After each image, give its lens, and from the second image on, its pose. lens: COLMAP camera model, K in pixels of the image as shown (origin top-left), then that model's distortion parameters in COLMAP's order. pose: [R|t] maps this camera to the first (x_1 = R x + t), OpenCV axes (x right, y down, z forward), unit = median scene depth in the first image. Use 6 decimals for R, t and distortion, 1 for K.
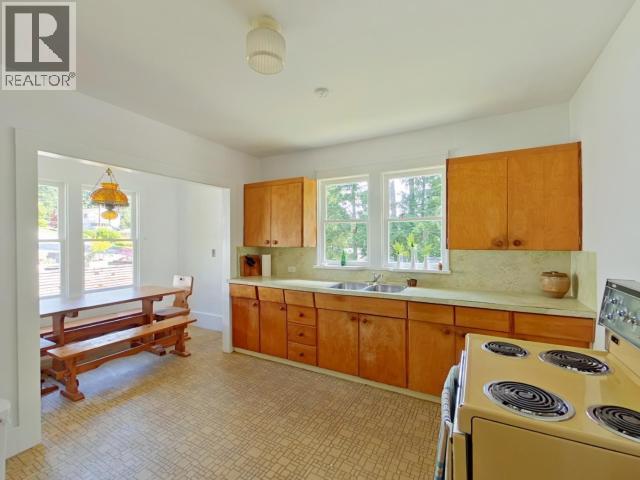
lens RADIAL K [[283.2, 0, 321.5], [0, 283.2, 238.9], [0, 0, 1]] dist [-0.000166, -0.002451]
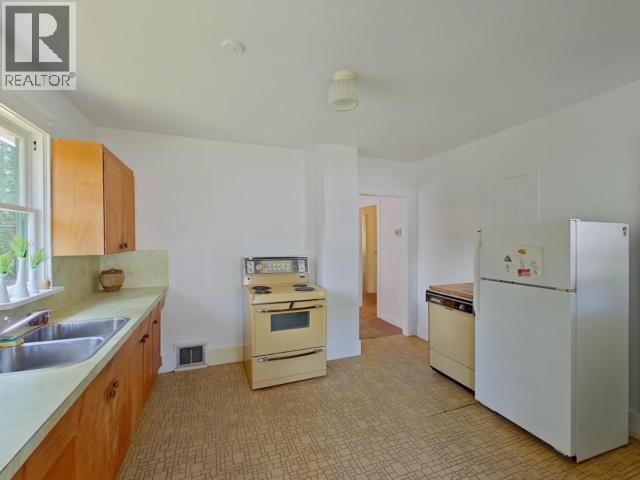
lens RADIAL K [[283.2, 0, 321.8], [0, 283.2, 240.2], [0, 0, 1]] dist [-0.000166, -0.002451]
pose [[-0.760256, 0.003268, 0.649616, -0.505333], [0.005717, 0.999982, 0.001660, -0.004224], [-0.649599, 0.004976, -0.760261, 1.088449]]
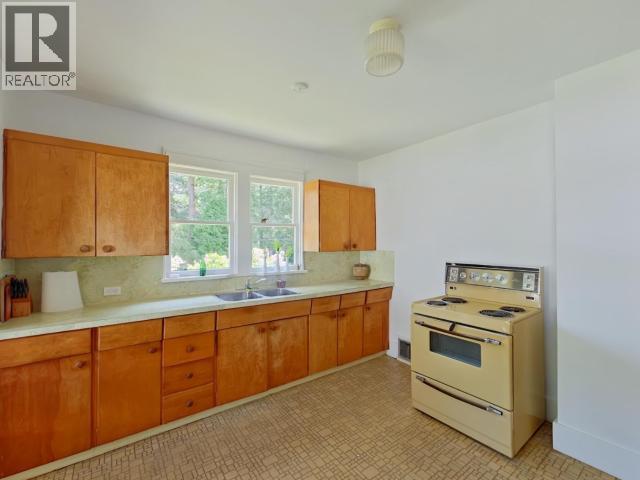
lens RADIAL K [[283.2, 0, 319.2], [0, 283.2, 240.5], [0, 0, 1]] dist [-0.000166, -0.002451]
pose [[0.430506, 0.011428, 0.902515, -0.617930], [-0.000679, 0.999924, -0.012337, 0.001842], [-0.902588, 0.004699, 0.430481, 0.414591]]
